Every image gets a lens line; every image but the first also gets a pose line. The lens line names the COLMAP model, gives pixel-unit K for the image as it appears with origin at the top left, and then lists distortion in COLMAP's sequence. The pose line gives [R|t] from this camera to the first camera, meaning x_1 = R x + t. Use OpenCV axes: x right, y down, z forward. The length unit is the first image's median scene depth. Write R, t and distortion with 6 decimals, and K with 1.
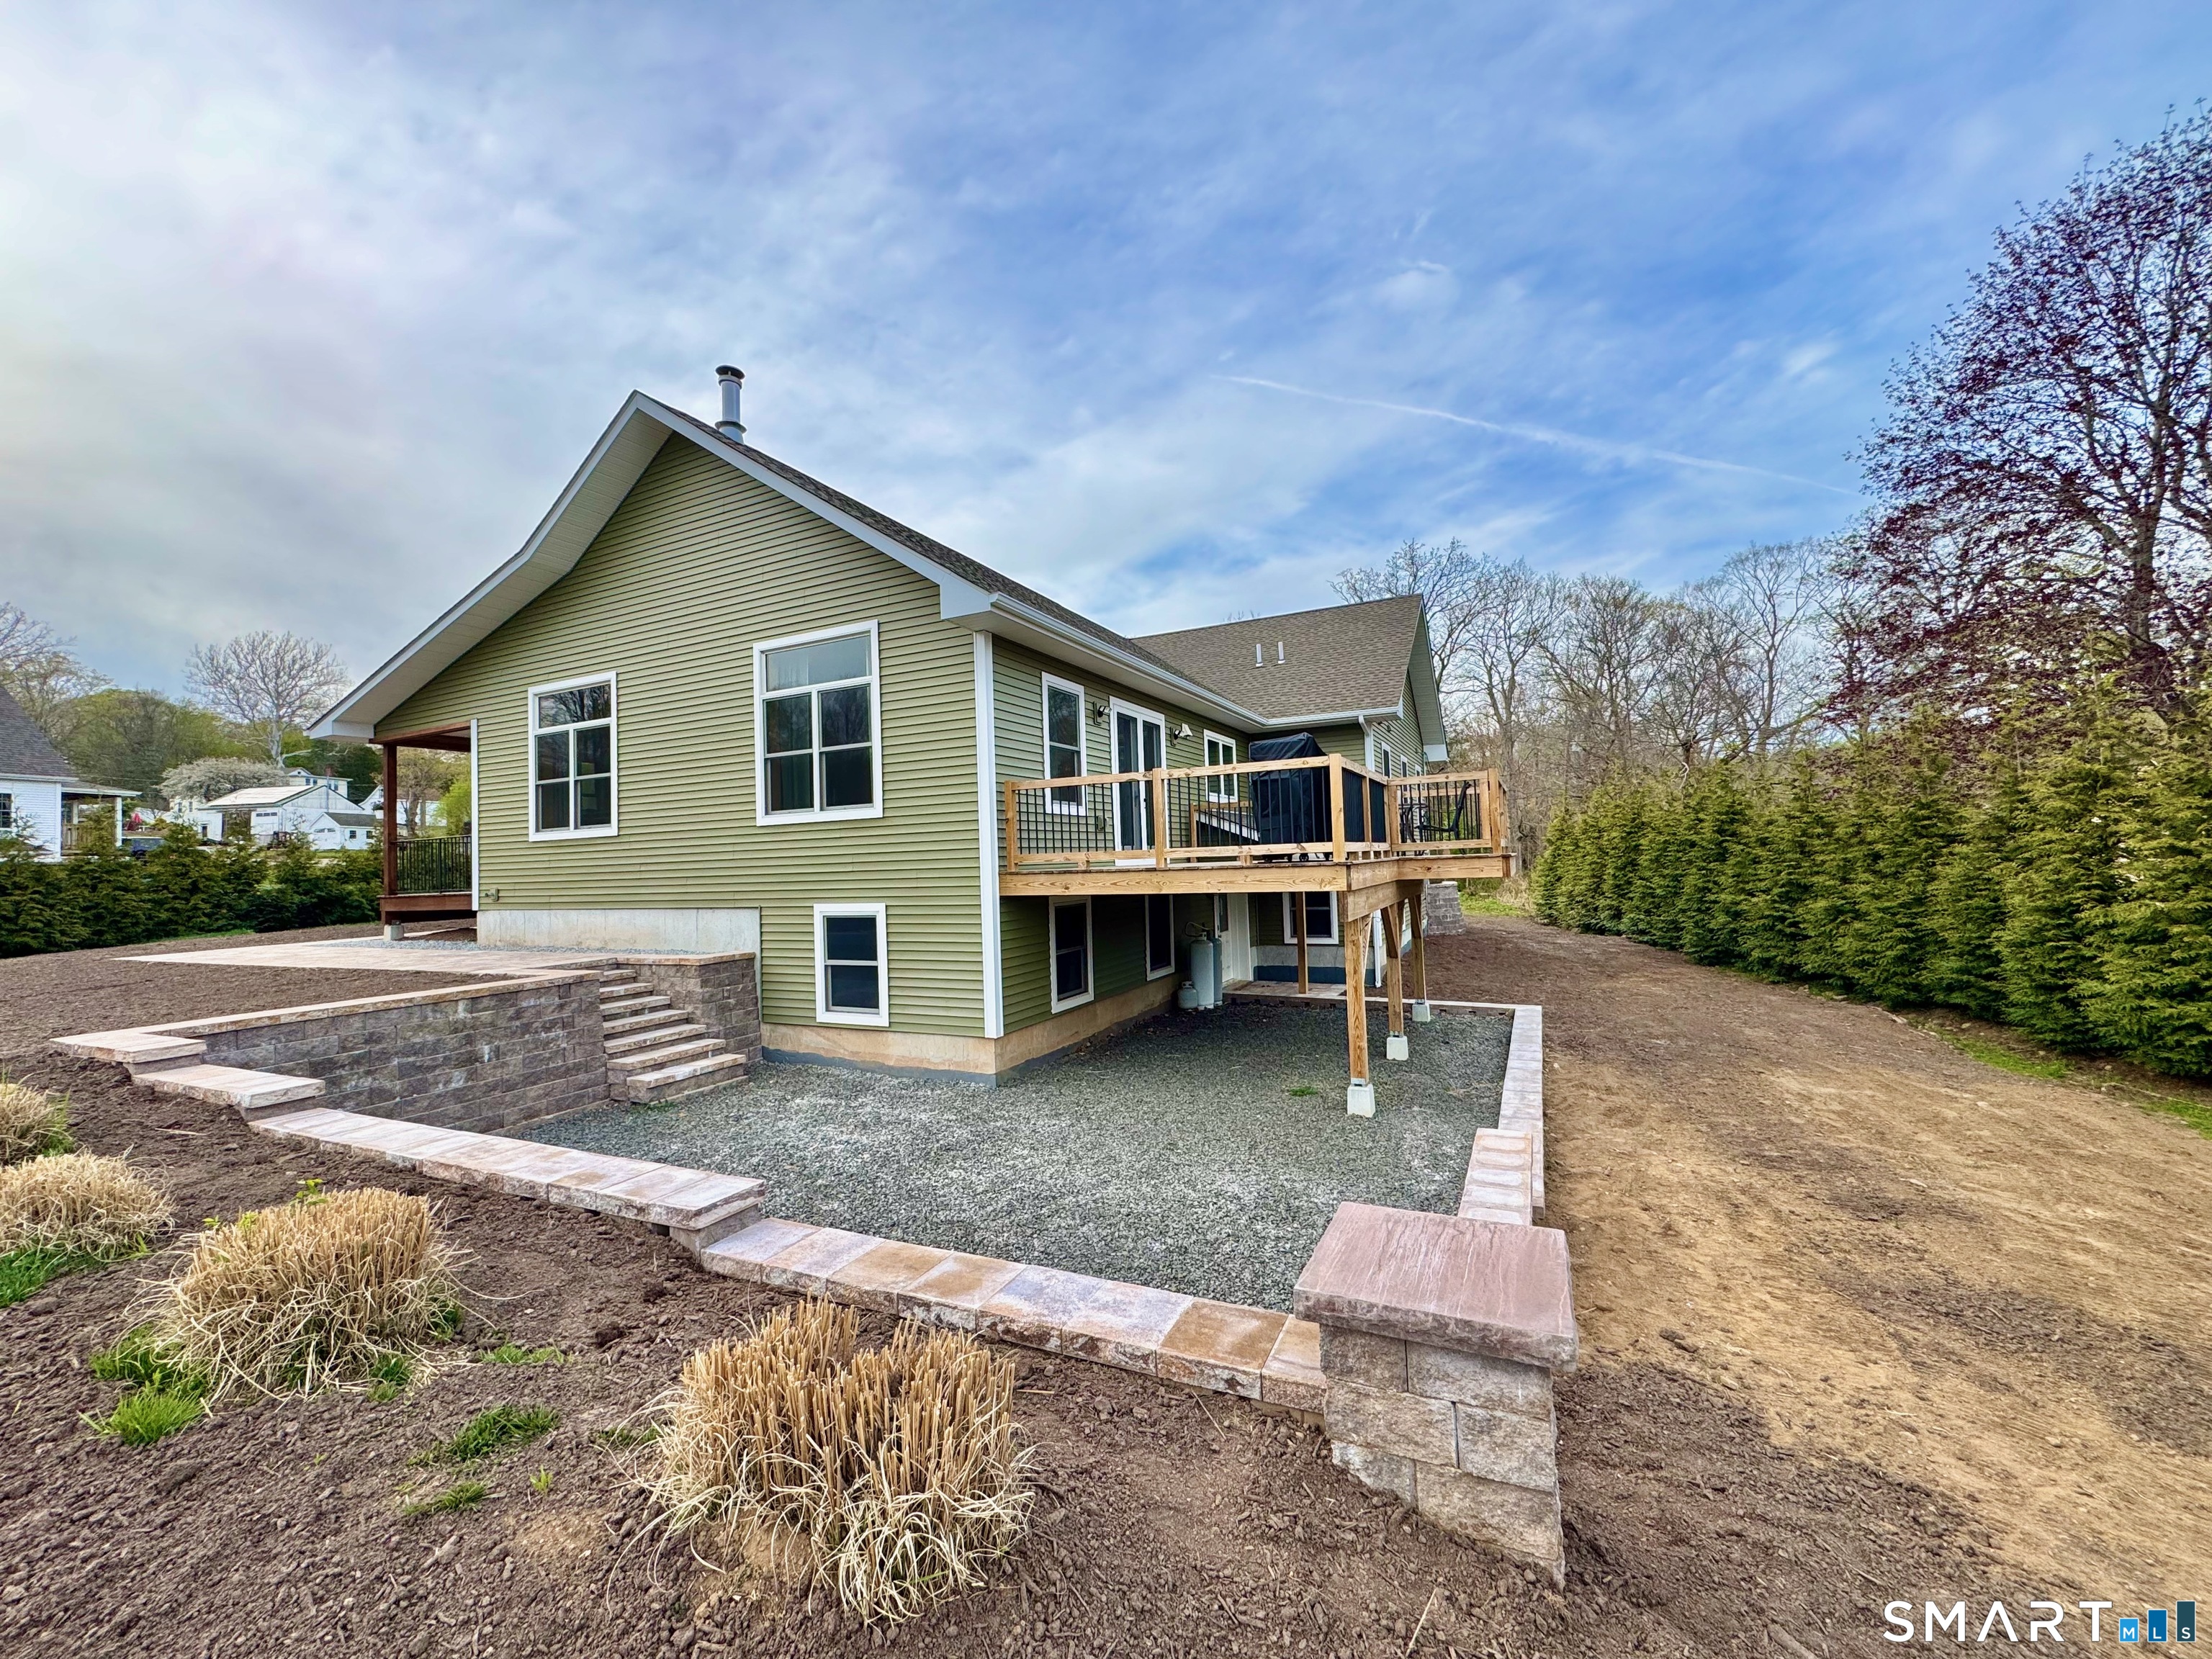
lens RADIAL K [[881.0, 0, 1107.1], [0, 881.0, 837.5], [0, 0, 1]] dist [0.001284, -0.000675]
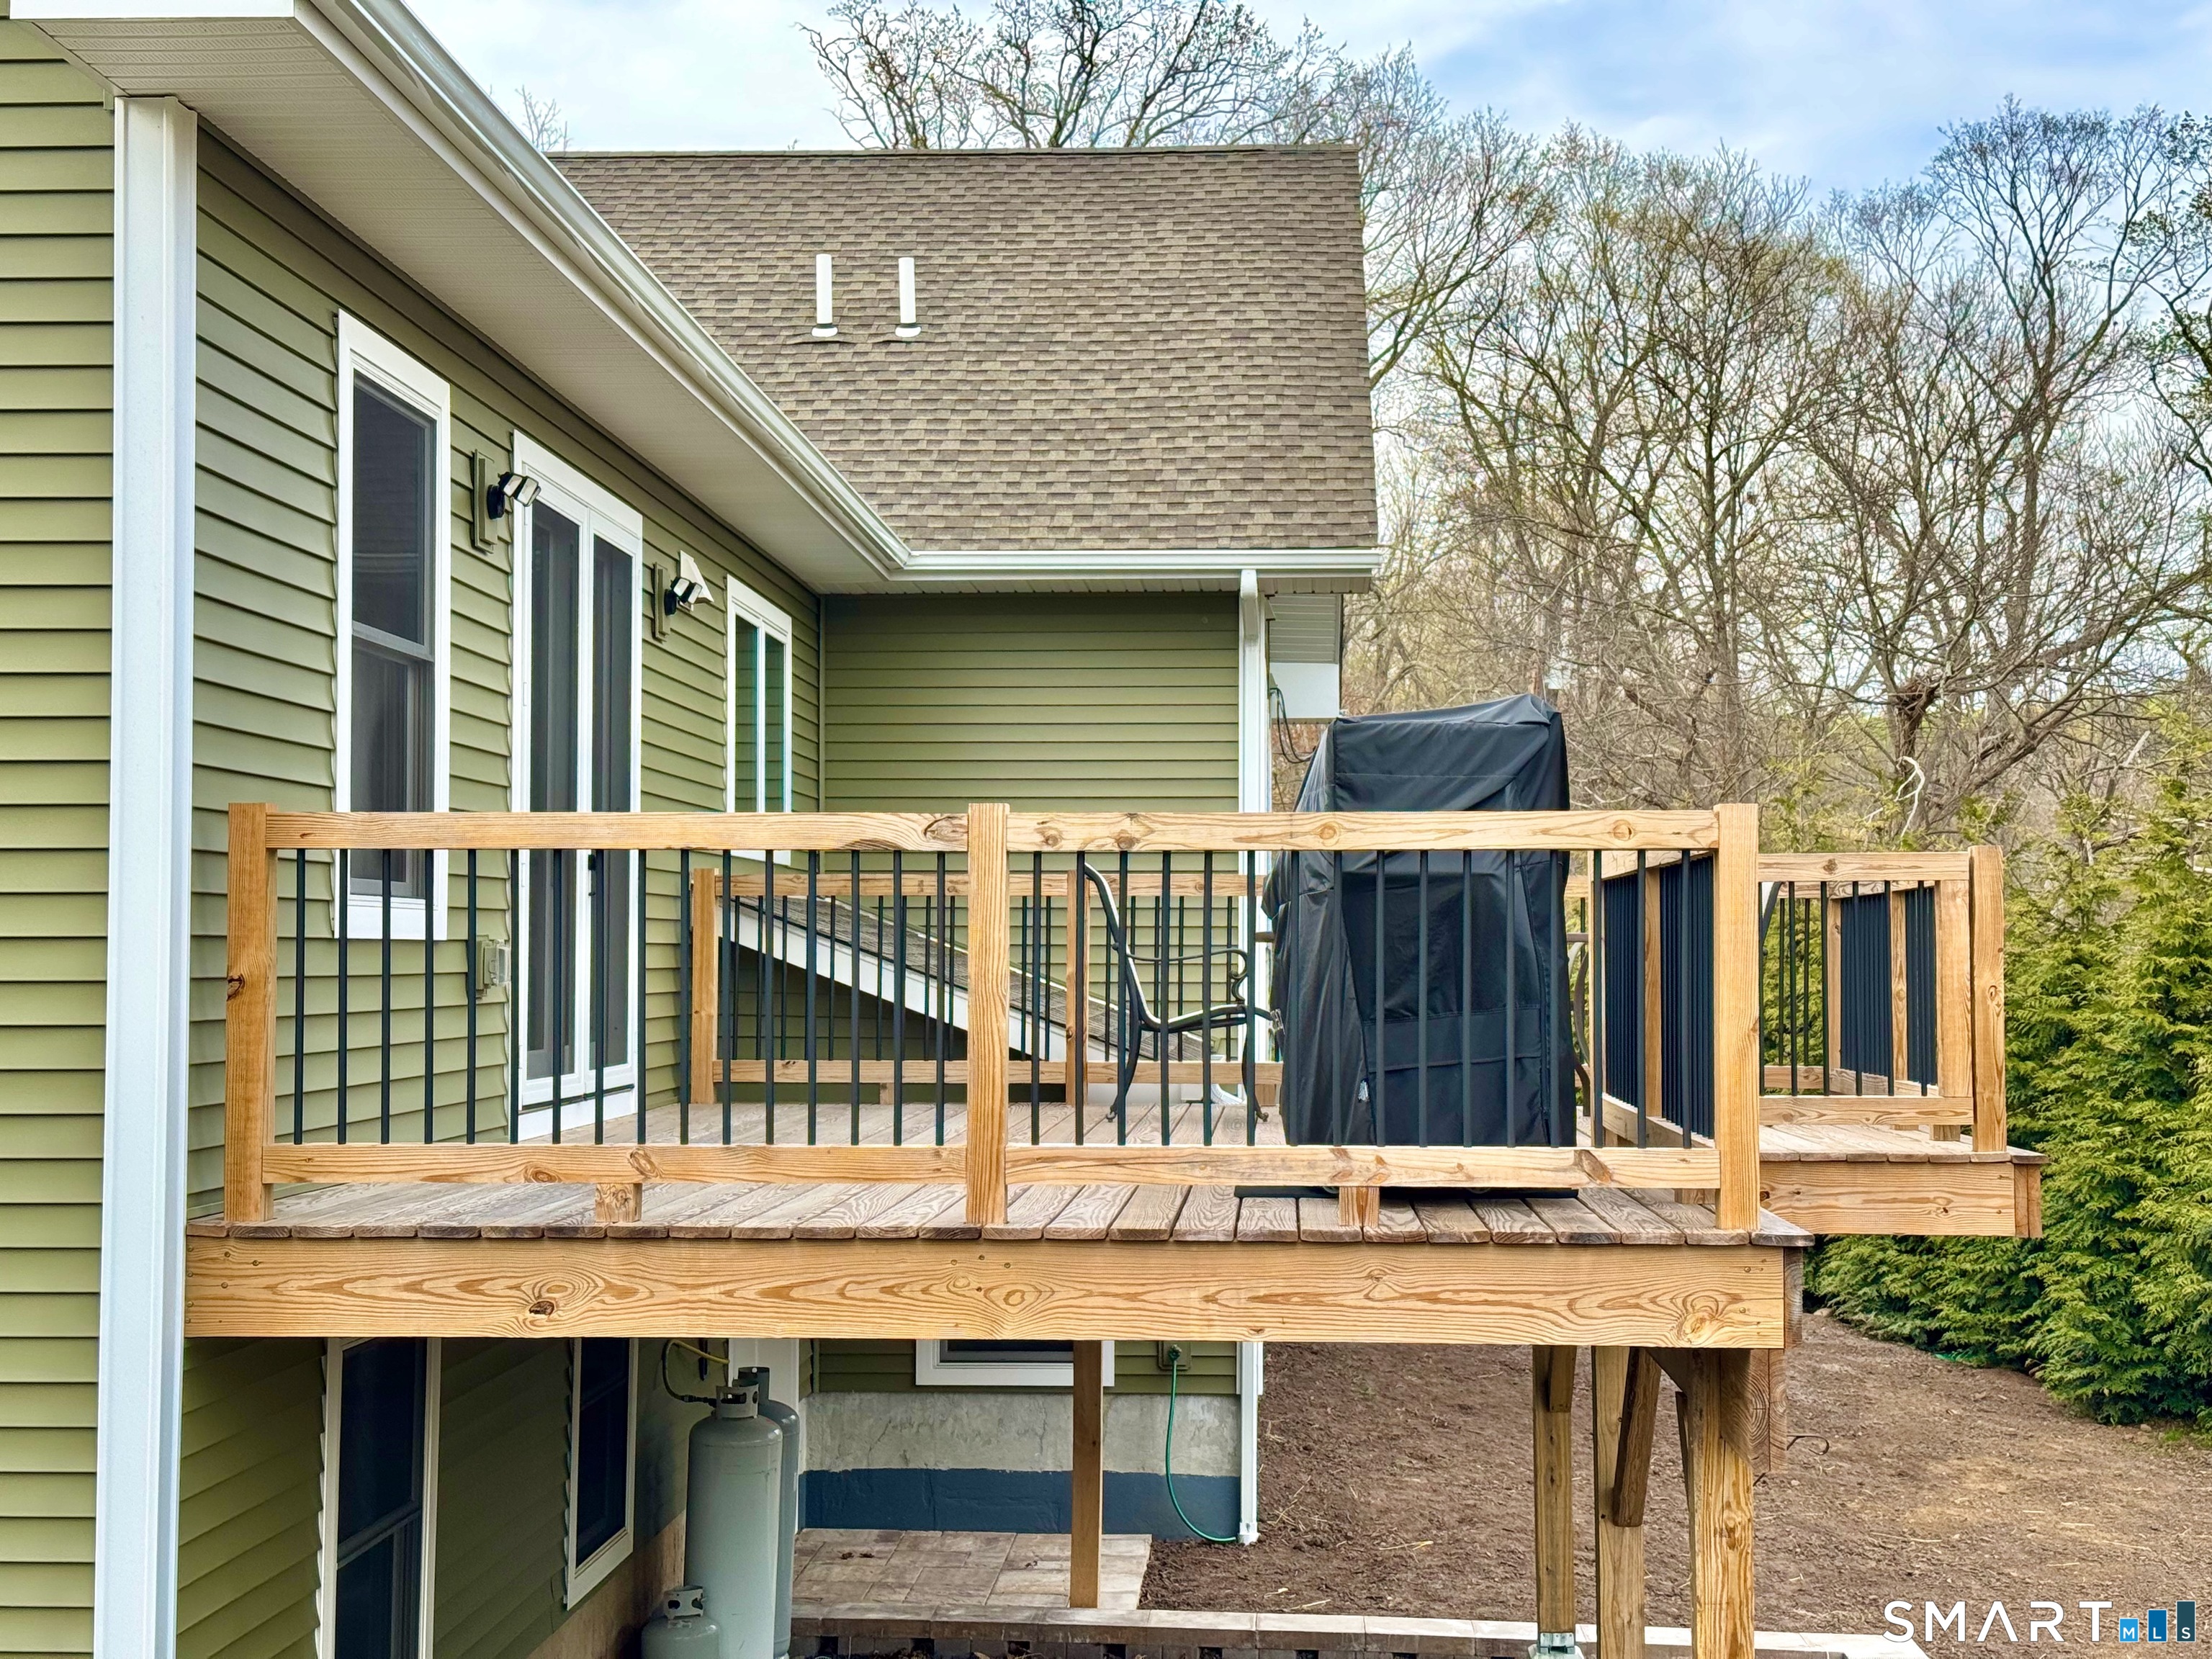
lens RADIAL K [[3062.4, 0, 1129.9], [0, 3062.4, 881.2], [0, 0, 1]] dist [0.143378, 0.000000]
pose [[0.918795, 0.043998, 0.392275, -0.183221], [-0.042359, 0.999020, -0.012836, -0.038809], [-0.392455, -0.004823, 0.919758, 0.183970]]
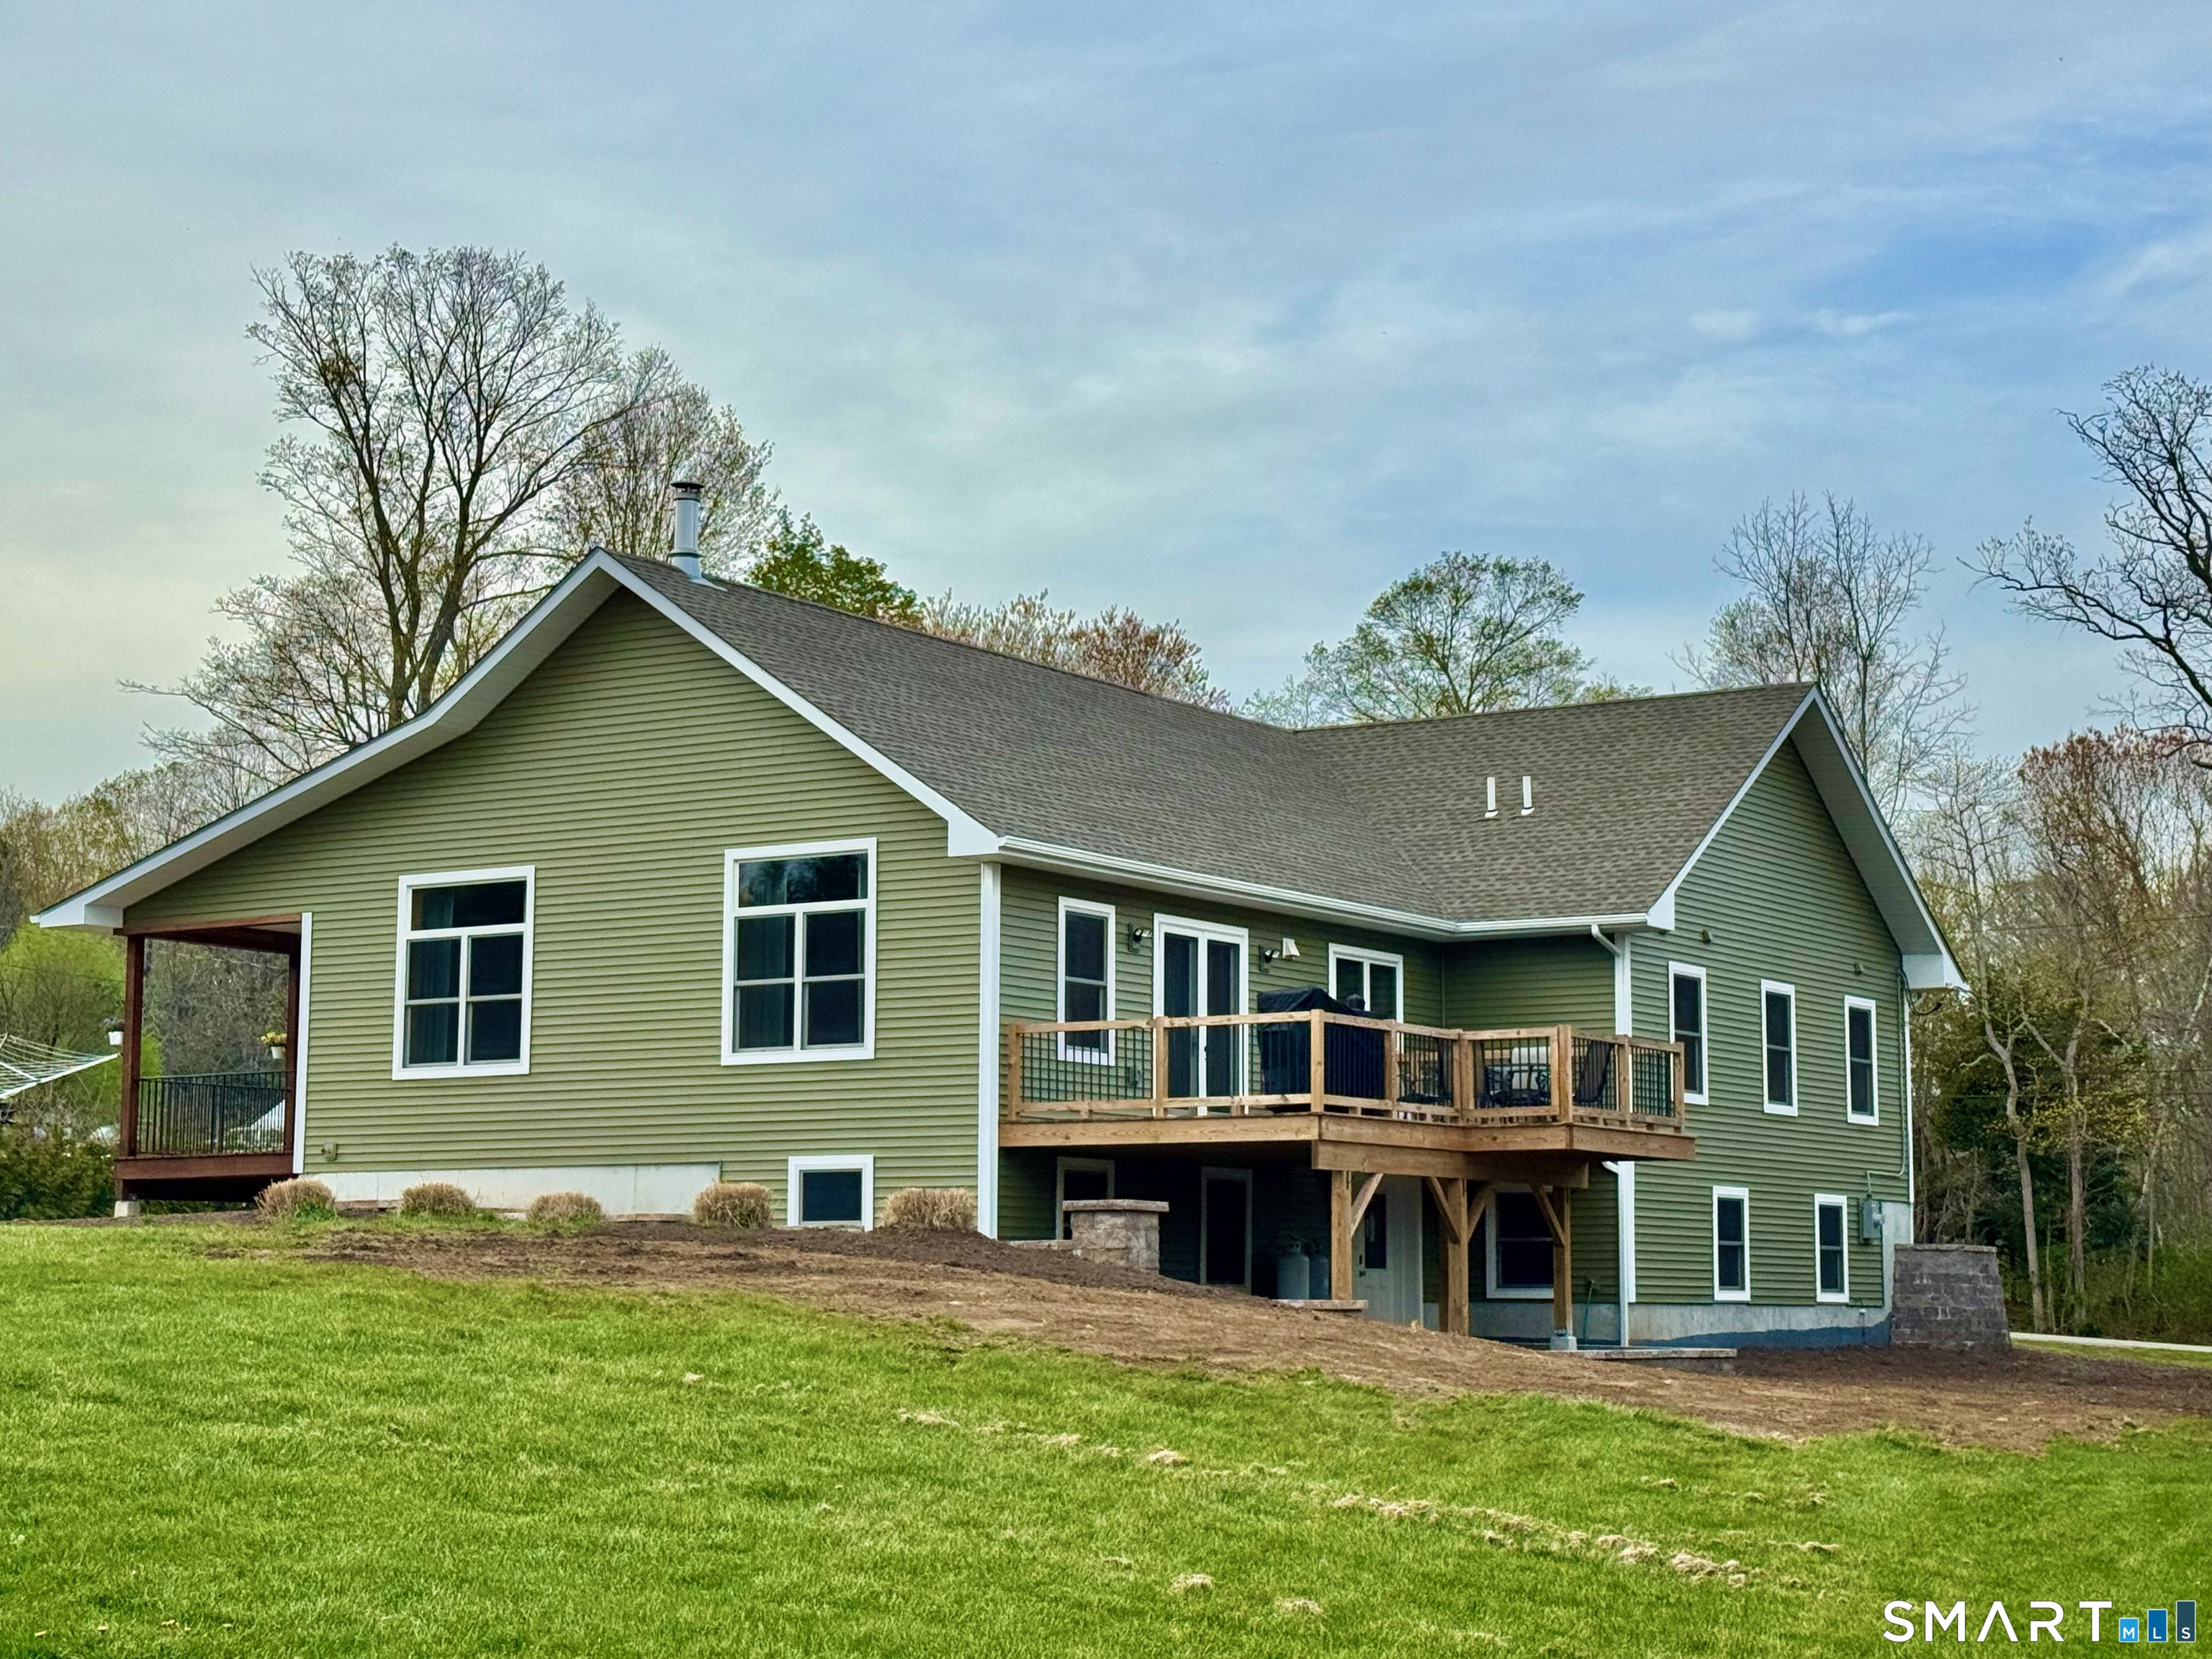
lens RADIAL K [[3778.8, 0, 1106.7], [0, 3778.8, 828.8], [0, 0, 1]] dist [0.035488, 0.000000]
pose [[0.992297, 0.023478, -0.121638, 0.402475], [-0.035292, 0.994765, -0.095901, 0.095127], [0.118750, 0.099455, 0.987931, -2.543154]]
